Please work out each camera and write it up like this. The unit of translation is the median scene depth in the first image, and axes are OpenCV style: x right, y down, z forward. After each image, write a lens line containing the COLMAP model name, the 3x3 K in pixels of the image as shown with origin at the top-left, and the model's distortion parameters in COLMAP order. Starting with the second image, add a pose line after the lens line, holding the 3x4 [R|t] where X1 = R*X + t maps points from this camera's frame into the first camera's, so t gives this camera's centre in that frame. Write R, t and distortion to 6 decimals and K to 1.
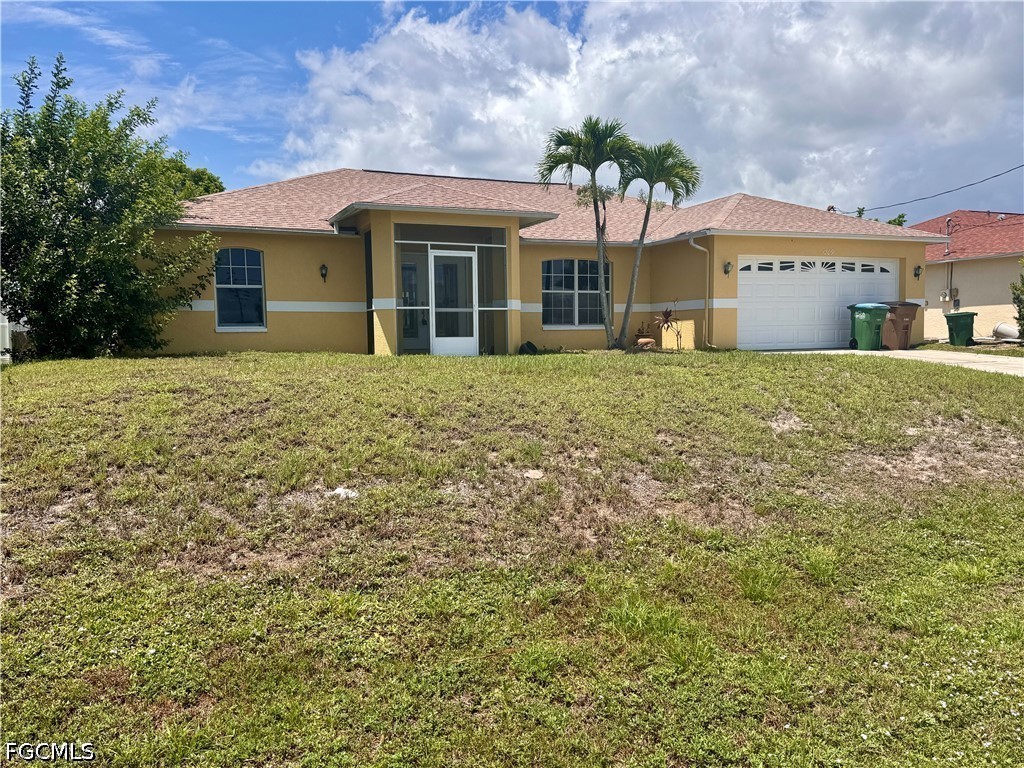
lens RADIAL K [[821.3, 0, 512.0], [0, 821.3, 384.0], [0, 0, 1]] dist [0.085935, -0.108820]
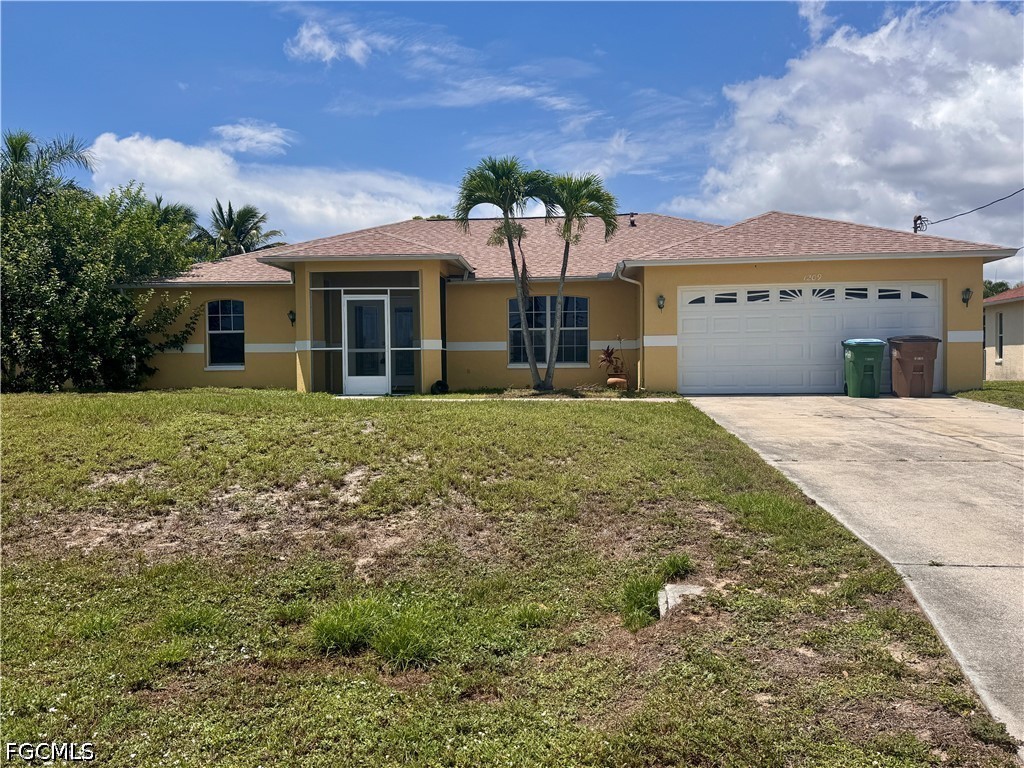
lens RADIAL K [[815.6, 0, 512.0], [0, 815.6, 384.0], [0, 0, 1]] dist [0.051113, -0.002177]
pose [[0.881540, 0.015052, -0.471870, 0.577456], [-0.031481, 0.999141, -0.026942, -0.024204], [0.471059, 0.038606, 0.881256, 0.161871]]
